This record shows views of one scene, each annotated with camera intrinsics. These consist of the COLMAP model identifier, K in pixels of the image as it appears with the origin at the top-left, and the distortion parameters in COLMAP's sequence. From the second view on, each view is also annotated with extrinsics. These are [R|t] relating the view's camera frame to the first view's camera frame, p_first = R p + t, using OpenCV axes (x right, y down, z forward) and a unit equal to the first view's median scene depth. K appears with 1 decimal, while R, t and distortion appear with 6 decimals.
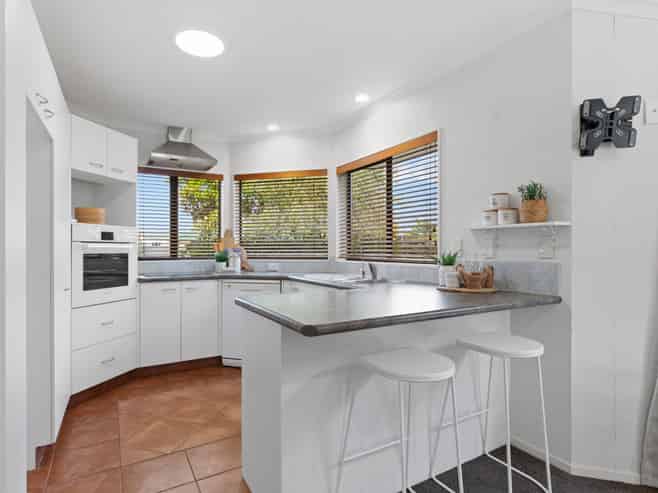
lens RADIAL K [[363.4, 0, 329.0], [0, 363.4, 246.5], [0, 0, 1]] dist [-0.000817, -0.000194]
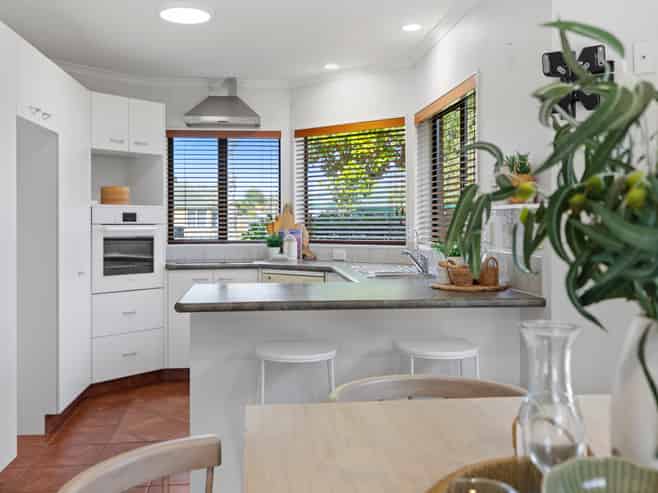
lens RADIAL K [[666.3, 0, 327.9], [0, 666.3, 219.1], [0, 0, 1]] dist [0.000198, -0.002656]
pose [[0.915584, -0.003257, -0.402113, 0.452341], [0.004252, 0.999990, 0.001582, -0.021846], [0.402103, -0.003159, 0.915589, -0.287138]]
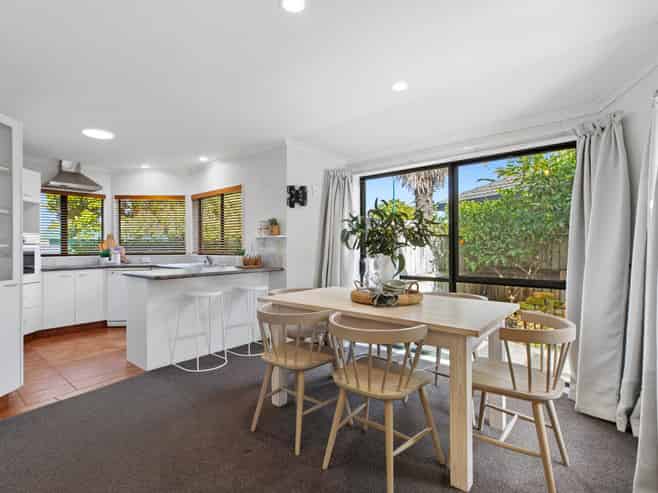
lens RADIAL K [[336.5, 0, 317.1], [0, 336.5, 244.7], [0, 0, 1]] dist [0.030550, 0.000184]
pose [[0.952938, -0.002734, 0.303154, 0.110979], [0.002851, 0.999996, 0.000057, -0.004964], [-0.303153, 0.000809, 0.952941, -0.636924]]
